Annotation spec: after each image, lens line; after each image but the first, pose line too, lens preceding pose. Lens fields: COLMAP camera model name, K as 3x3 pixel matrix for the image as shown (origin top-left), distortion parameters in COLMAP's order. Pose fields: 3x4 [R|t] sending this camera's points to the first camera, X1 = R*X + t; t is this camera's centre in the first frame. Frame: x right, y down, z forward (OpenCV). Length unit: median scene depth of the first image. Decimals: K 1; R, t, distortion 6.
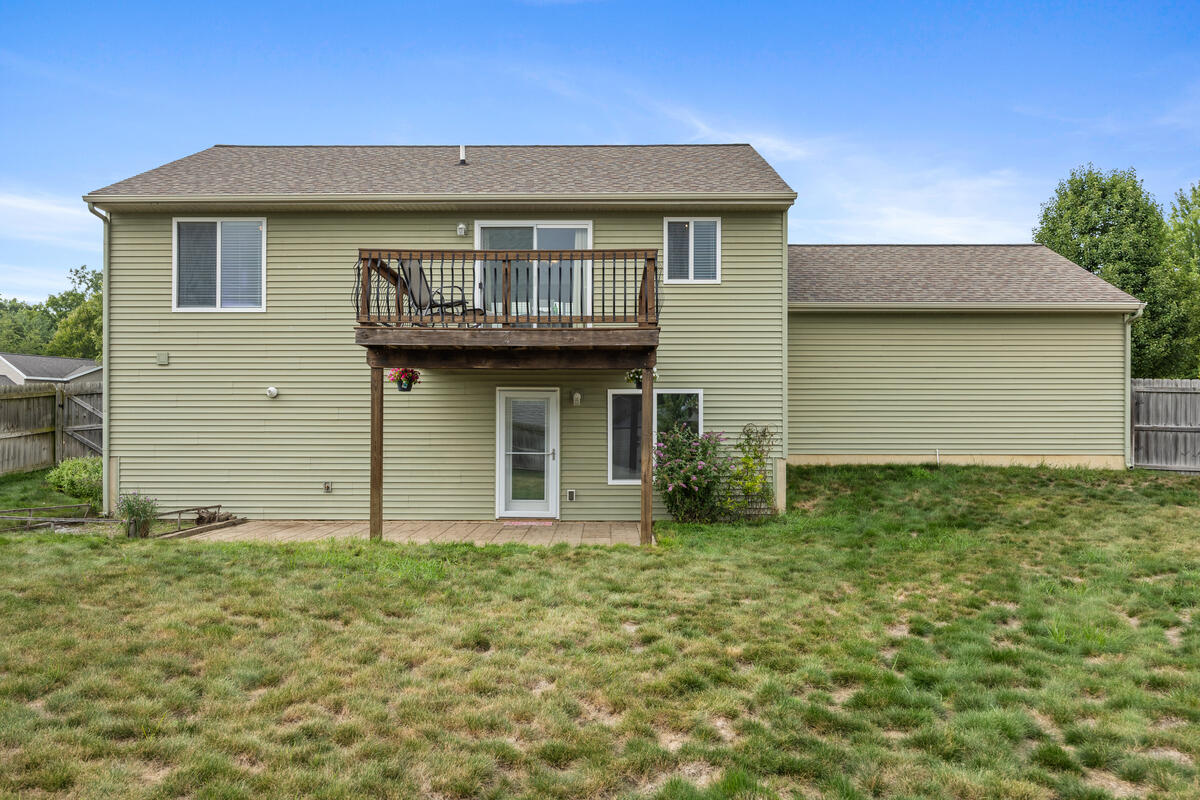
lens RADIAL K [[939.4, 0, 600.0], [0, 939.4, 400.0], [0, 0, 1]] dist [-0.001035, -0.001281]
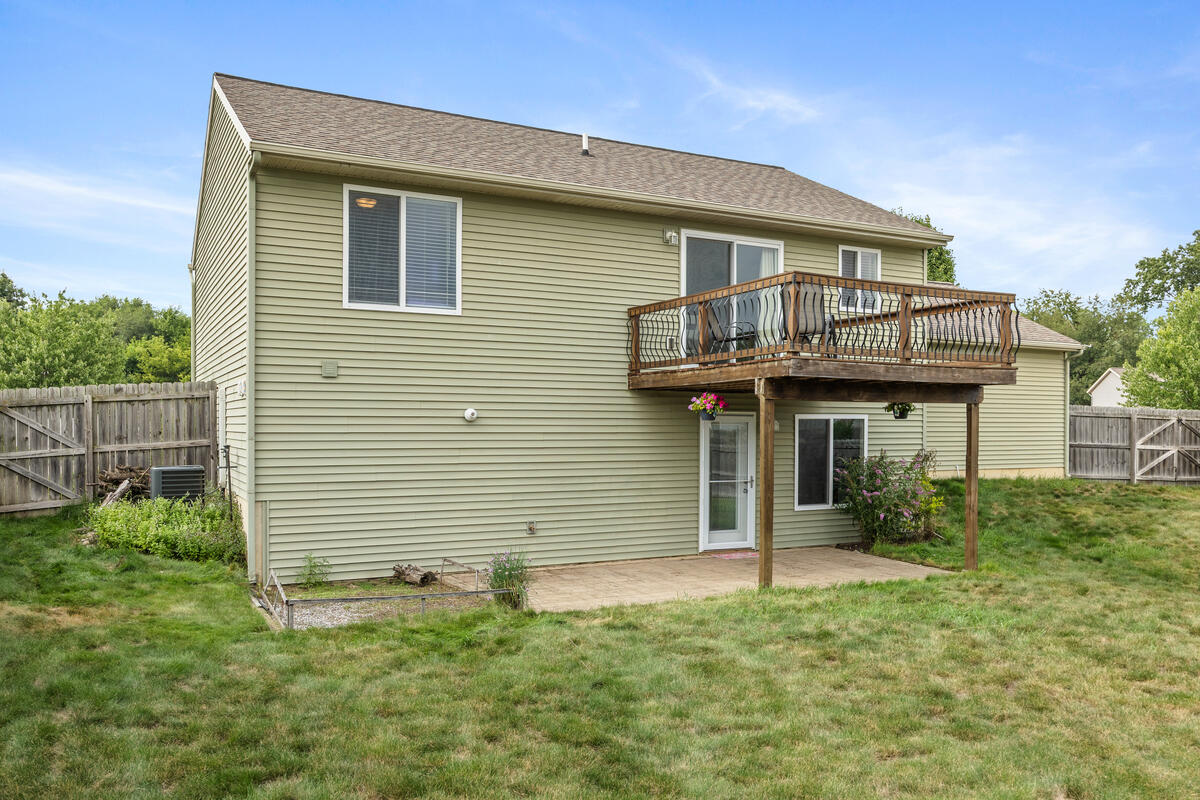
lens RADIAL K [[996.9, 0, 600.0], [0, 996.9, 400.0], [0, 0, 1]] dist [-0.001046, 0.003568]
pose [[0.860933, 0.013160, 0.508548, -0.693106], [-0.020049, 0.999766, 0.008069, -0.030397], [-0.508323, -0.017143, 0.860996, 0.200469]]
